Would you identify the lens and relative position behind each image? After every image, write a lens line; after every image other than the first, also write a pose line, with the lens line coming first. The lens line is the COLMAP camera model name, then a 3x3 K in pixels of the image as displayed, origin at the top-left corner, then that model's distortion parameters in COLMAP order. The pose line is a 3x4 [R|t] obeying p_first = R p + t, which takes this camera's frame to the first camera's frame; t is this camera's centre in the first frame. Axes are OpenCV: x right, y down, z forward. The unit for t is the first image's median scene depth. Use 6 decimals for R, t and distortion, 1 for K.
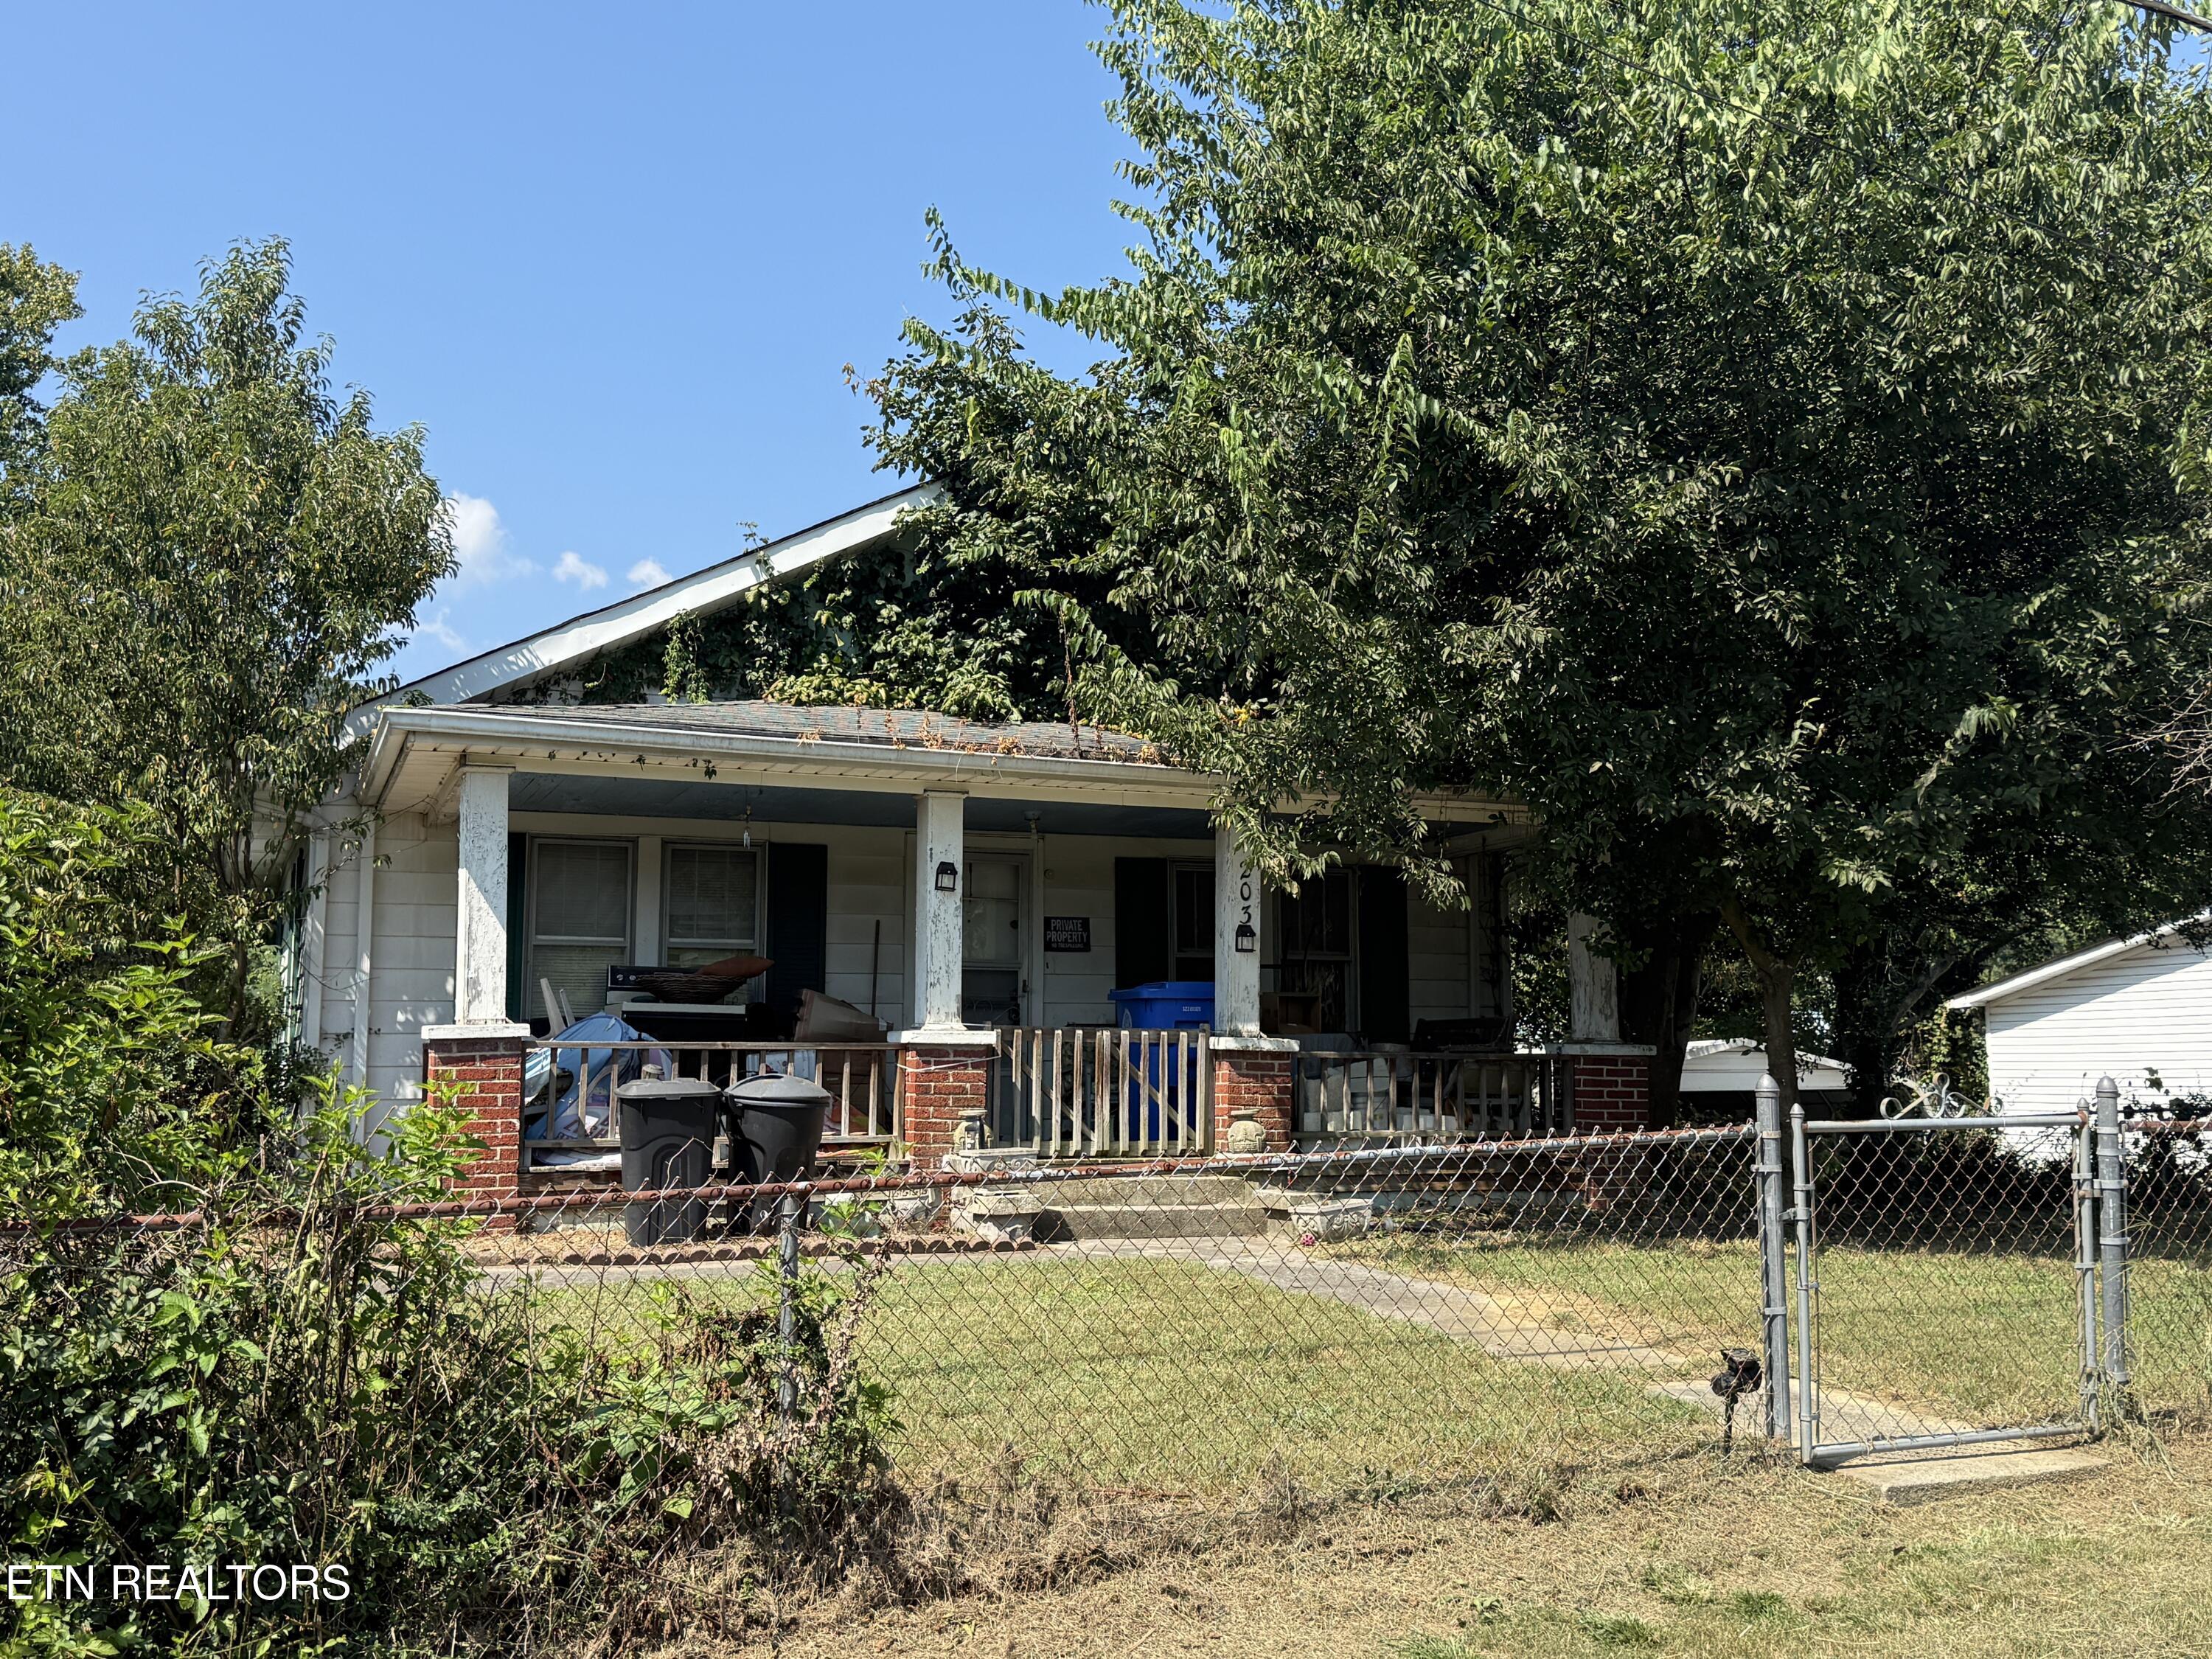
lens RADIAL K [[2195.6, 0, 1137.6], [0, 2195.6, 855.6], [0, 0, 1]] dist [0.218518, -0.605691]
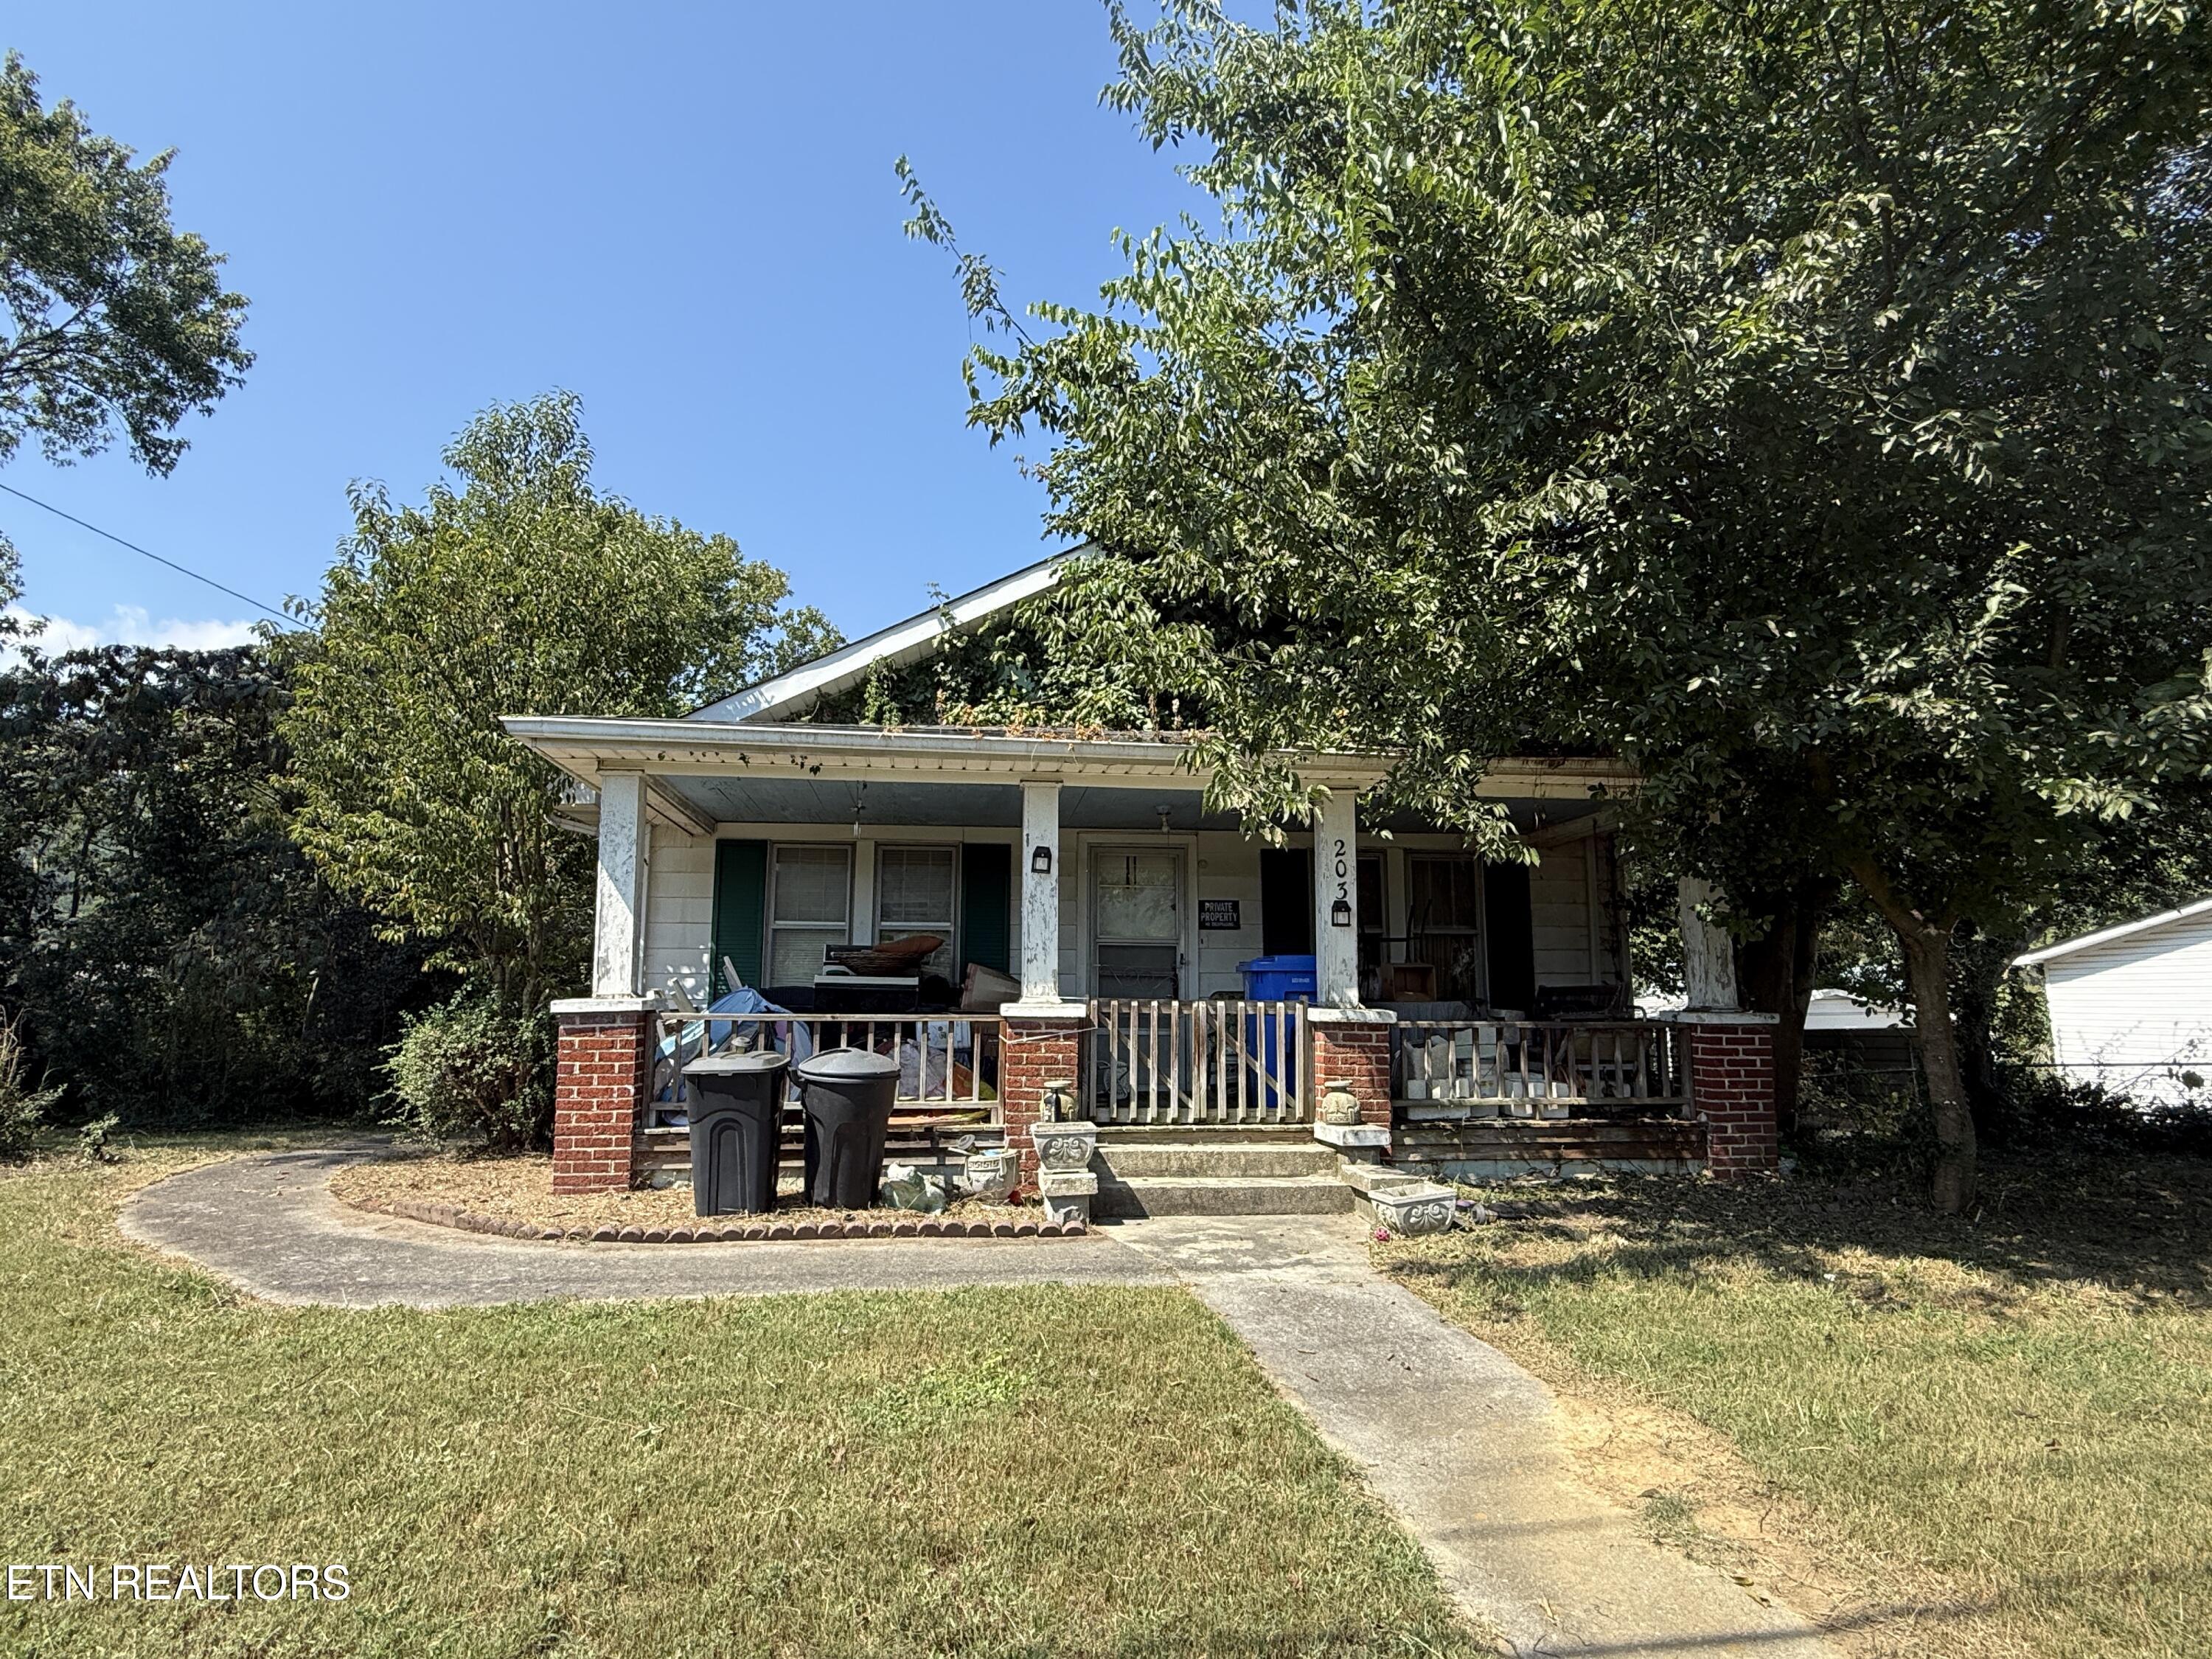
lens RADIAL K [[1148.5, 0, 1106.0], [0, 1148.5, 829.5], [0, 0, 1]] dist [-0.001301, -0.000684]
pose [[0.960331, -0.038085, -0.276249, 0.095673], [0.024845, 0.998376, -0.051273, 0.023460], [0.277753, 0.042375, 0.959718, 0.450667]]
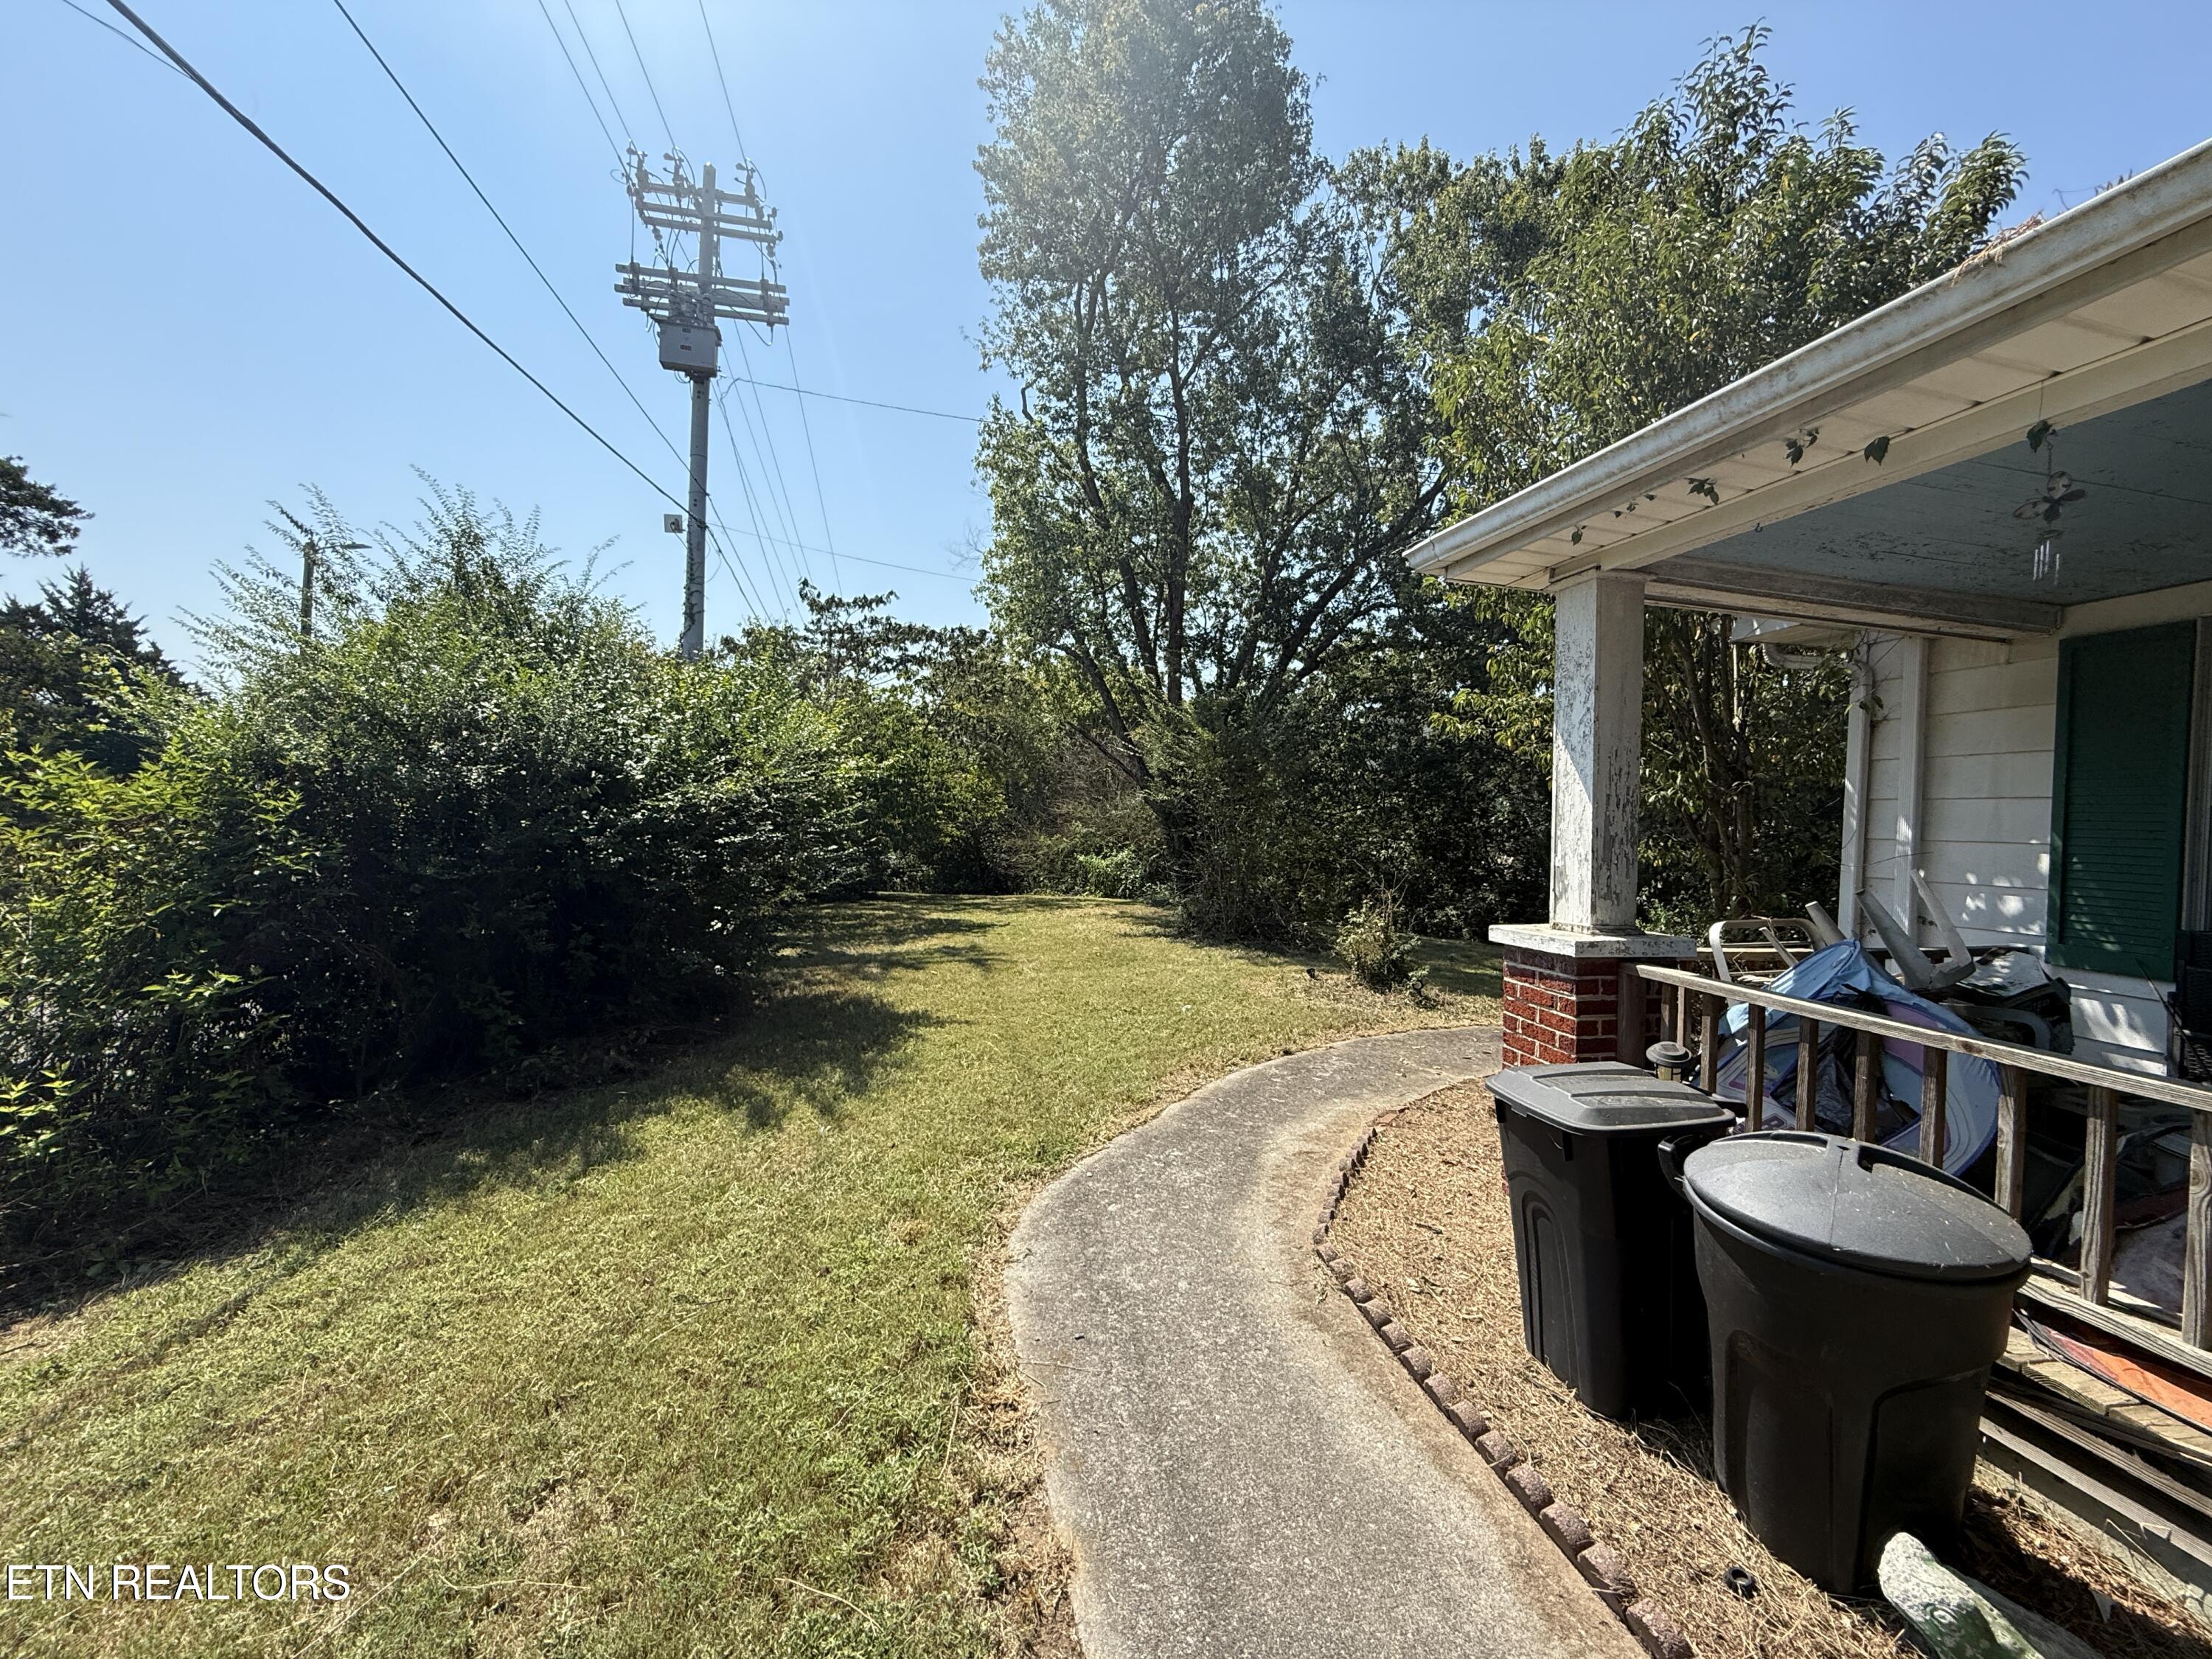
lens RADIAL K [[887.3, 0, 1106.0], [0, 887.3, 829.5], [0, 0, 1]] dist [-0.001021, 0.000218]
pose [[-0.203312, 0.014385, -0.979008, 0.019707], [0.061035, 0.998134, 0.001990, 0.028634], [0.977210, -0.059349, -0.203811, 0.805198]]
